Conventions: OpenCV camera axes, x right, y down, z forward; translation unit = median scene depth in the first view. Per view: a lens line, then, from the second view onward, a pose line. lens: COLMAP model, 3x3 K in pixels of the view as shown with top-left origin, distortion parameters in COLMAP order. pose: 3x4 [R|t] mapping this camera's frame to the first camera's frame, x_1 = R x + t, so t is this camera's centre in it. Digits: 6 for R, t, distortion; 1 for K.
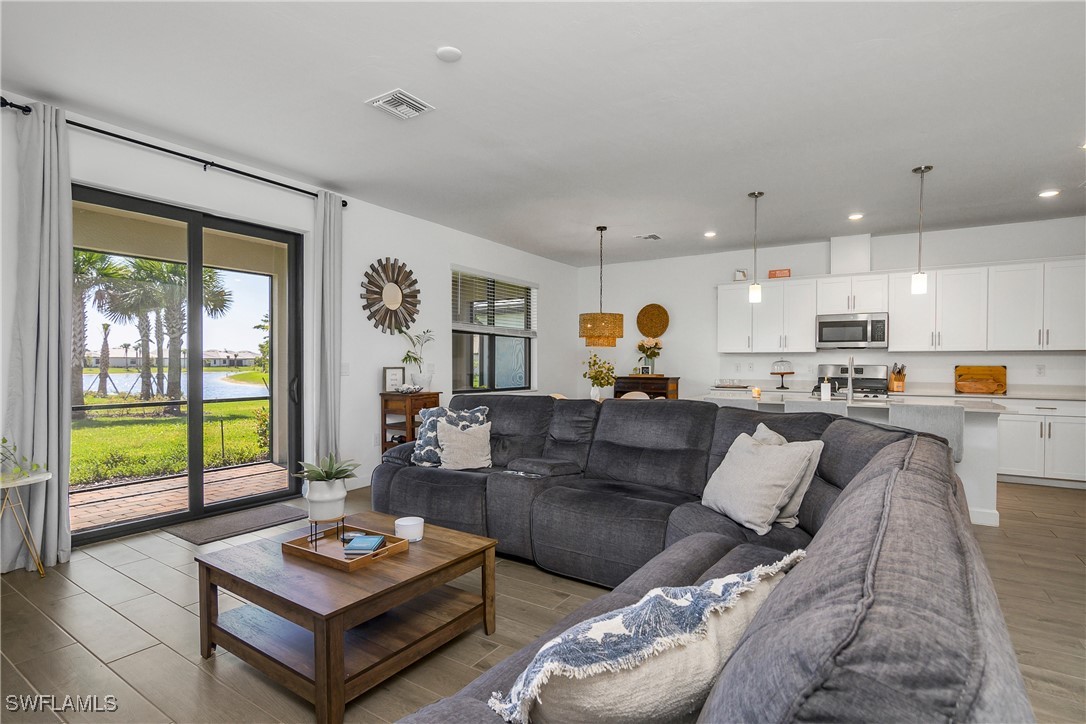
lens RADIAL K [[535.5, 0, 543.0], [0, 535.5, 362.0], [0, 0, 1]] dist [-0.004292, -0.000197]
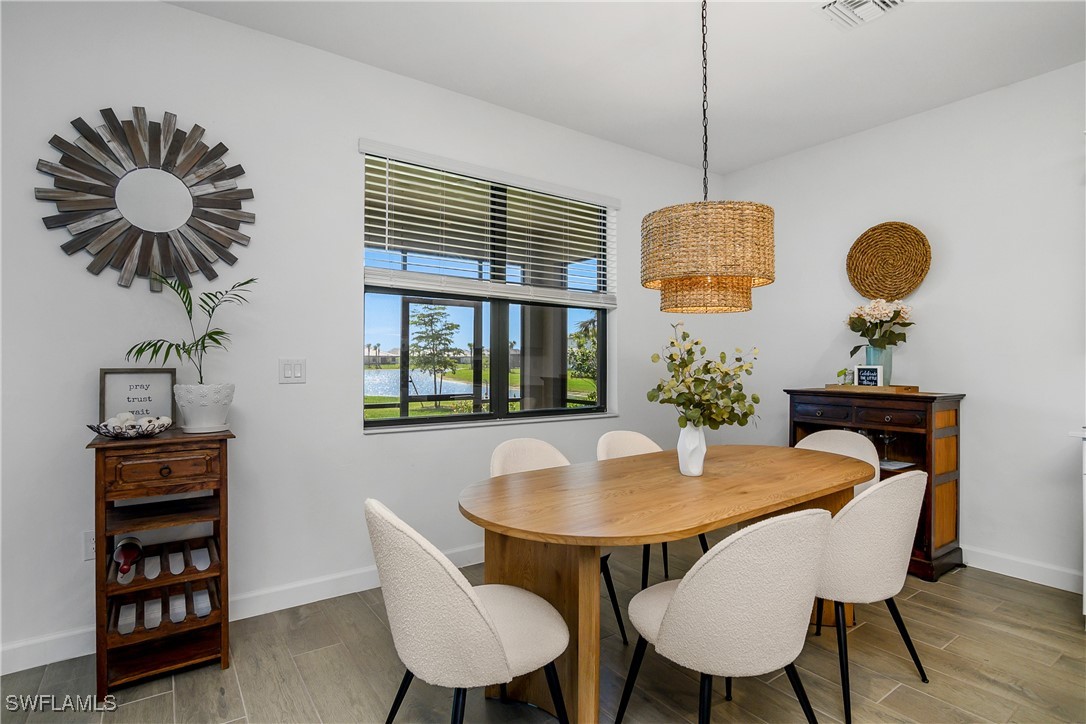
lens RADIAL K [[545.1, 0, 542.5], [0, 545.1, 352.8], [0, 0, 1]] dist [-0.020098, 0.000096]
pose [[0.929093, -0.006294, -0.369791, 0.151031], [0.001775, 0.999920, -0.012558, 0.002715], [0.369841, 0.011012, 0.929030, 0.691857]]
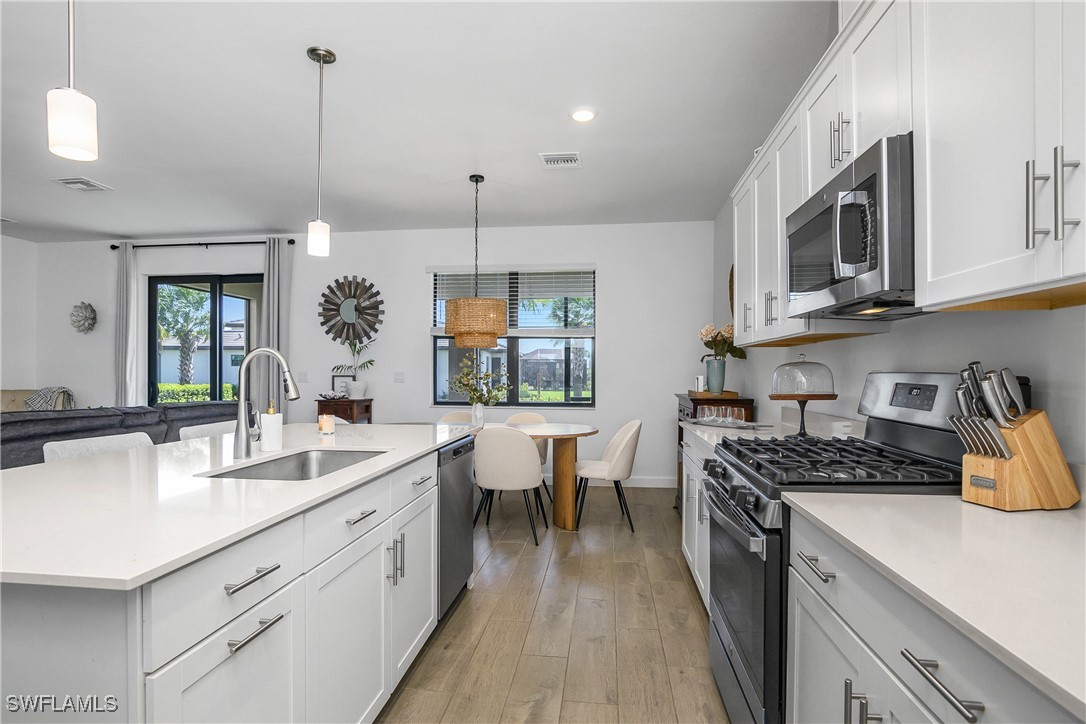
lens RADIAL K [[549.5, 0, 586.1], [0, 549.5, 367.8], [0, 0, 1]] dist [-0.051908, -0.000047]
pose [[0.480539, -0.009501, -0.876922, 0.883572], [0.003498, 0.999954, -0.008917, 0.005432], [0.876967, 0.001218, 0.480550, 0.851902]]
